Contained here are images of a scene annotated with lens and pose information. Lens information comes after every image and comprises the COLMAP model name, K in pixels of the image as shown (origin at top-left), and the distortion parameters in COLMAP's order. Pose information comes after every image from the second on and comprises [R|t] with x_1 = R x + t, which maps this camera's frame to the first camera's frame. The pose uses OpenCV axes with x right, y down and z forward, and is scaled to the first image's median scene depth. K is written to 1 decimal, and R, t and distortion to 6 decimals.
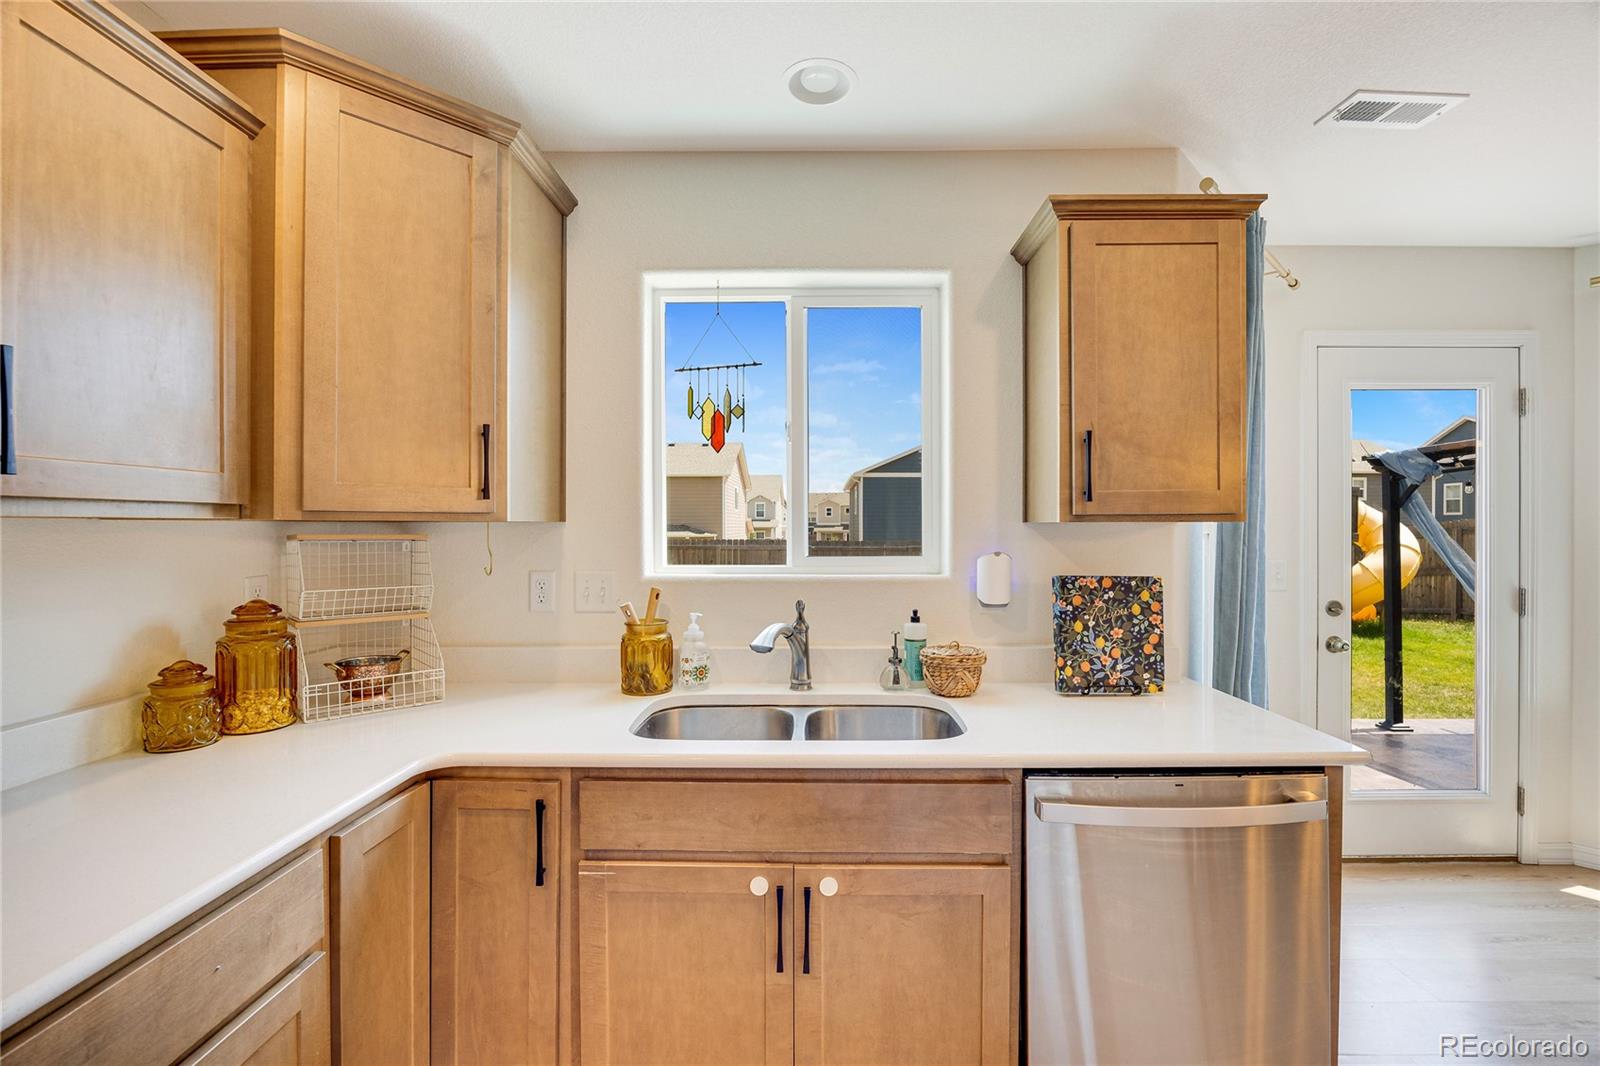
lens RADIAL K [[689.0, 0, 806.1], [0, 689.0, 530.3], [0, 0, 1]] dist [-0.017637, 0.000802]
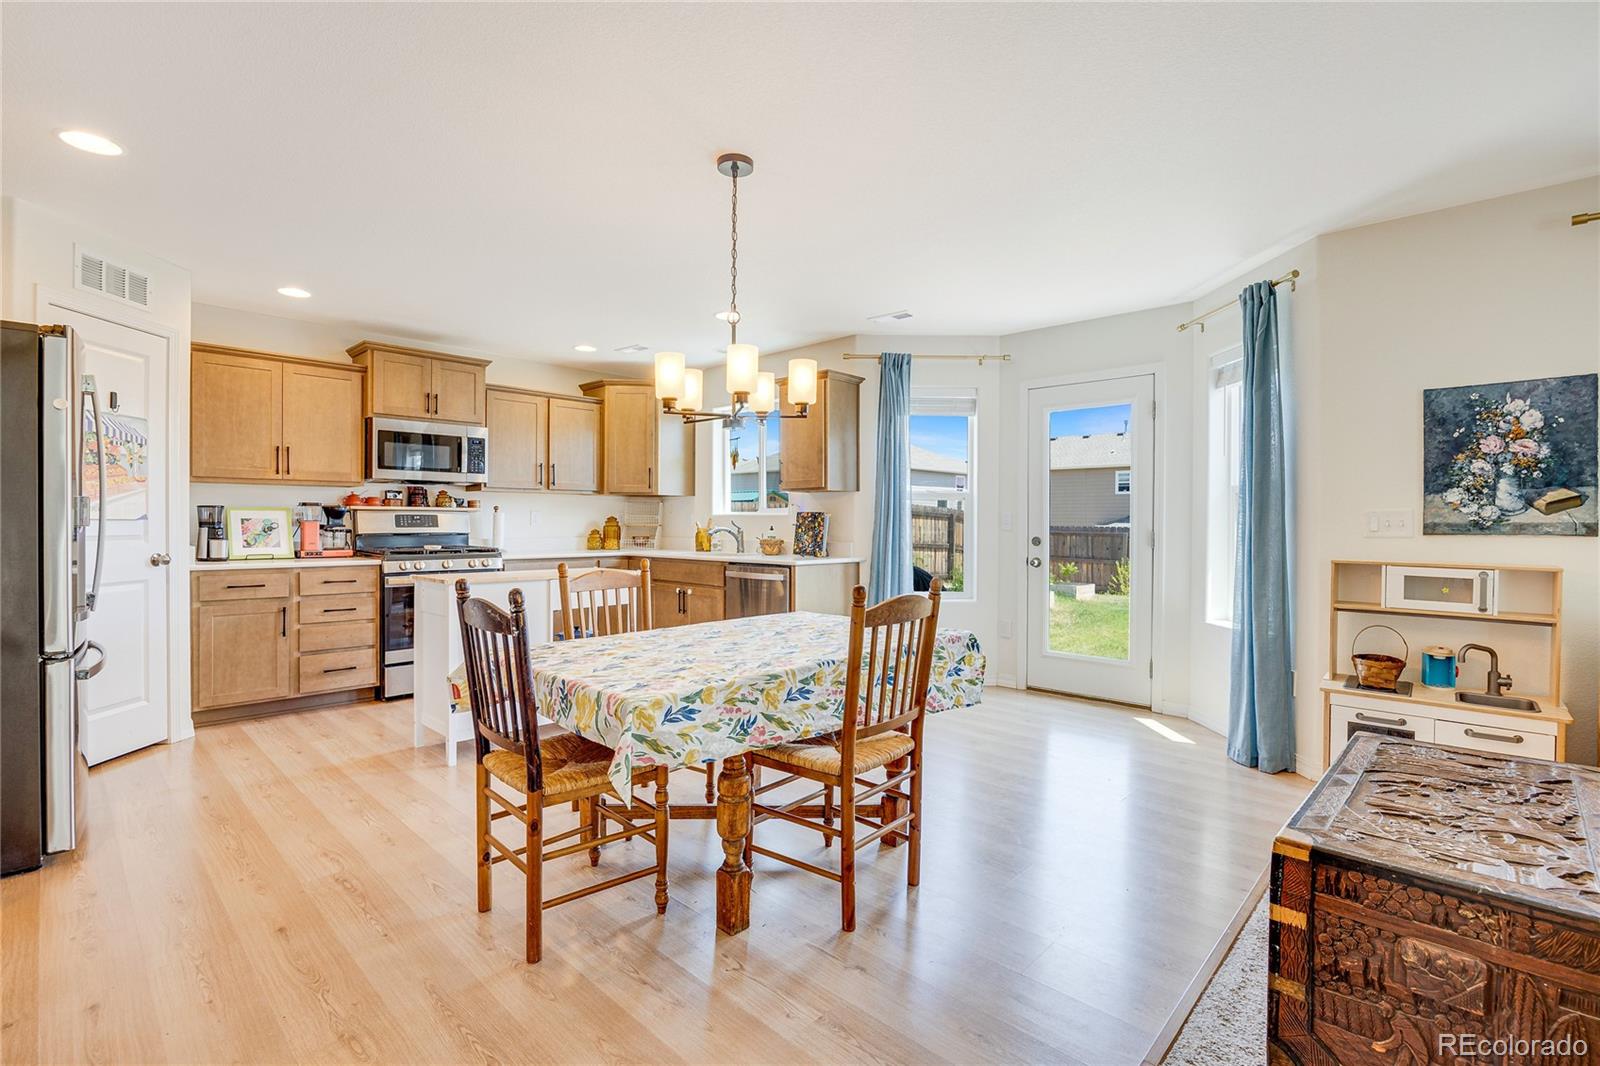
lens RADIAL K [[726.5, 0, 795.5], [0, 726.5, 526.5], [0, 0, 1]] dist [-0.009952, -0.001203]
pose [[0.734345, 0.011266, -0.678683, 2.675728], [-0.009047, 0.999936, 0.006811, 0.121342], [0.678716, 0.001139, 0.734400, -1.275808]]
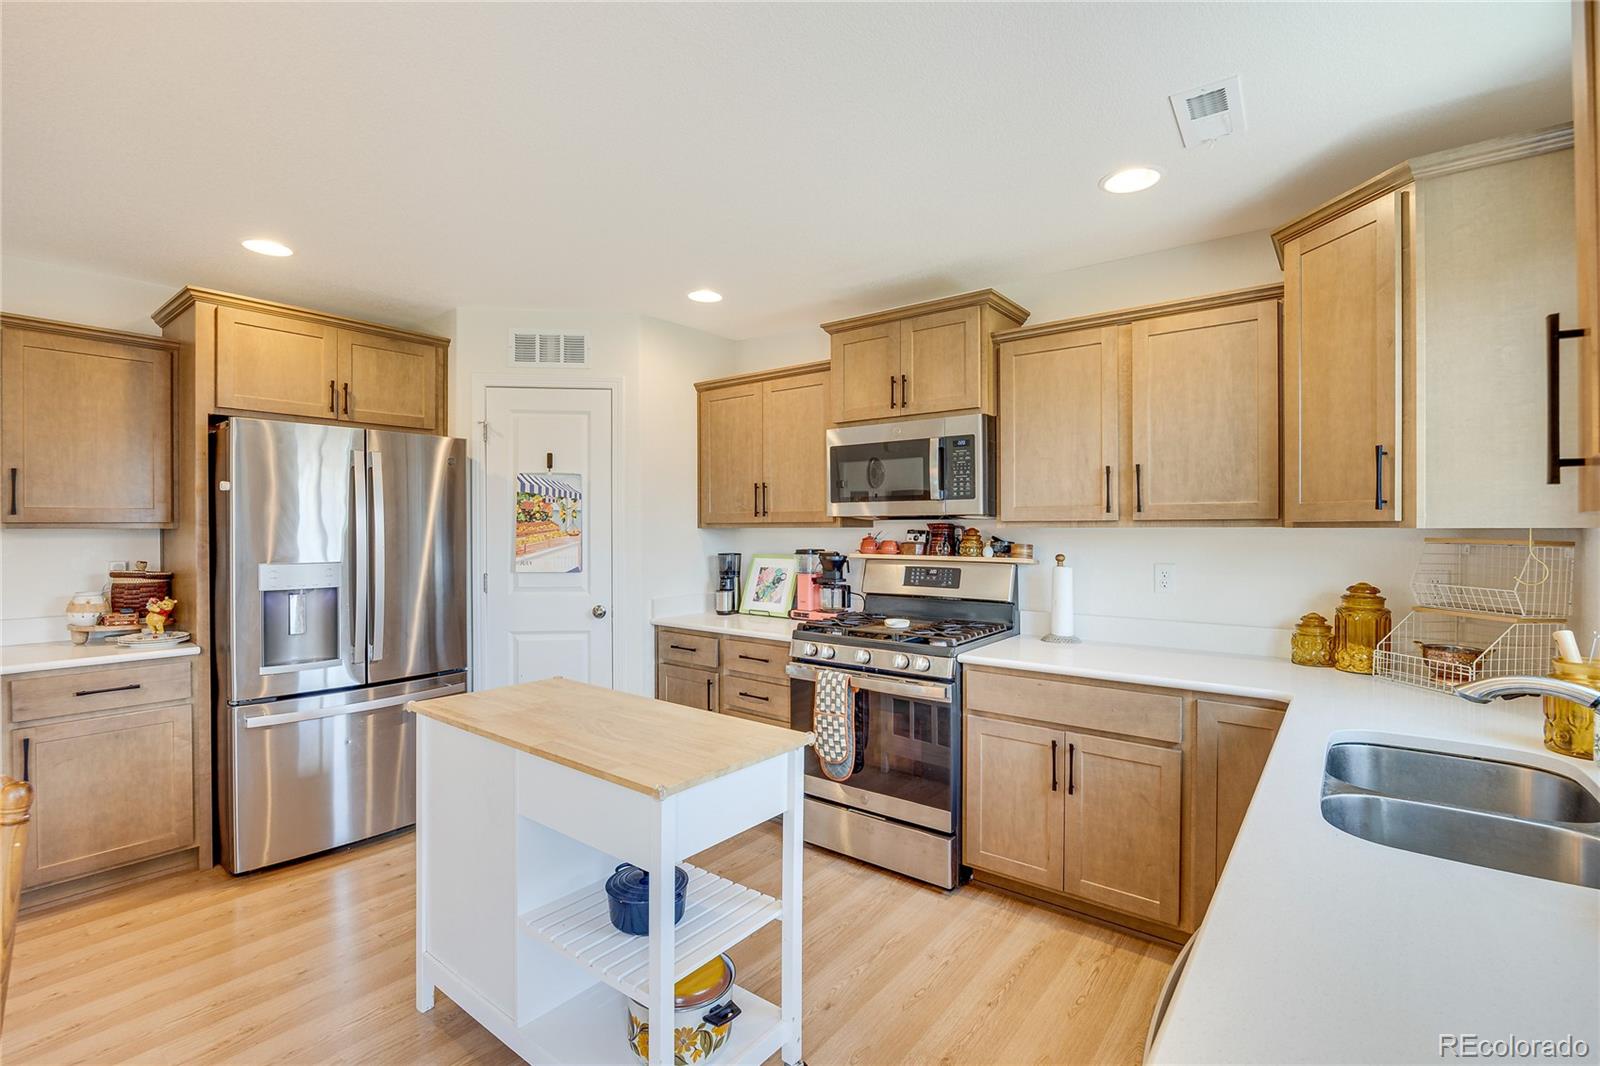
lens RADIAL K [[717.7, 0, 806.7], [0, 717.7, 531.4], [0, 0, 1]] dist [-0.020673, 0.000323]
pose [[-0.594246, 0.004840, -0.804269, 1.073423], [-0.002121, 0.999969, 0.007585, -0.015193], [0.804281, 0.006213, -0.594217, 0.927127]]
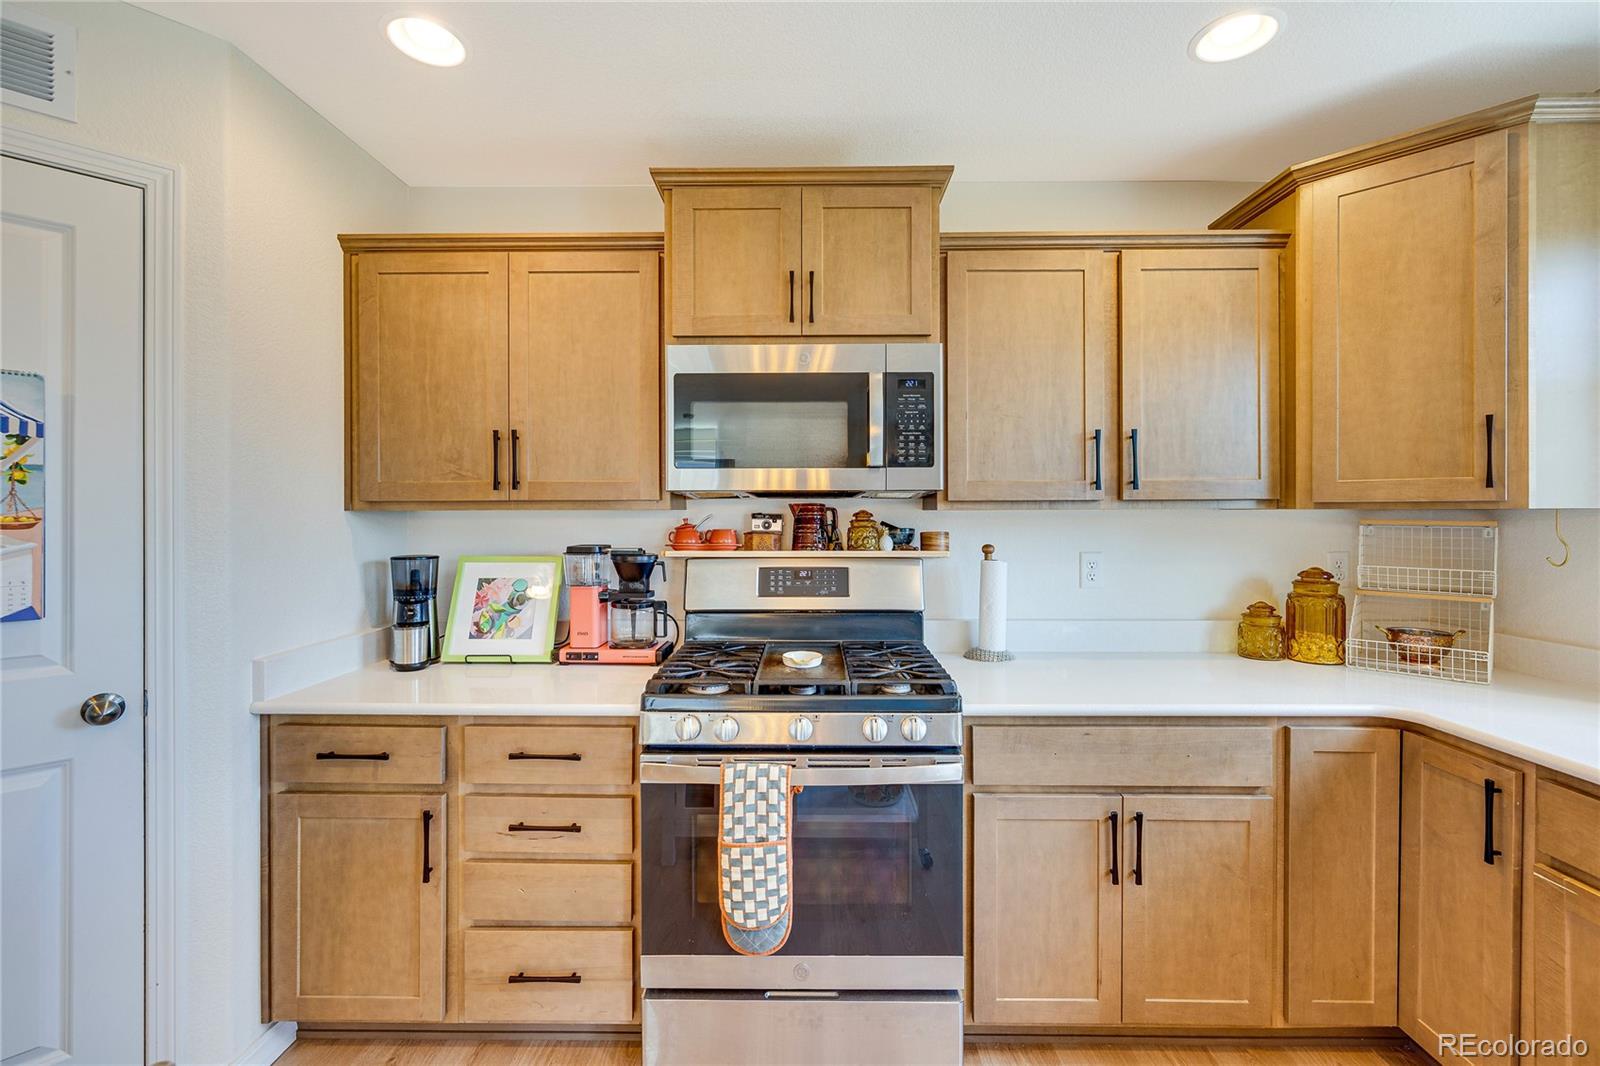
lens RADIAL K [[687.7, 0, 803.3], [0, 687.7, 512.9], [0, 0, 1]] dist [-0.000564, -0.000490]
pose [[0.006751, -0.000158, -0.999977, 0.553810], [-0.002578, 0.999997, -0.000176, -0.004570], [0.999974, 0.002579, 0.006750, -0.035242]]
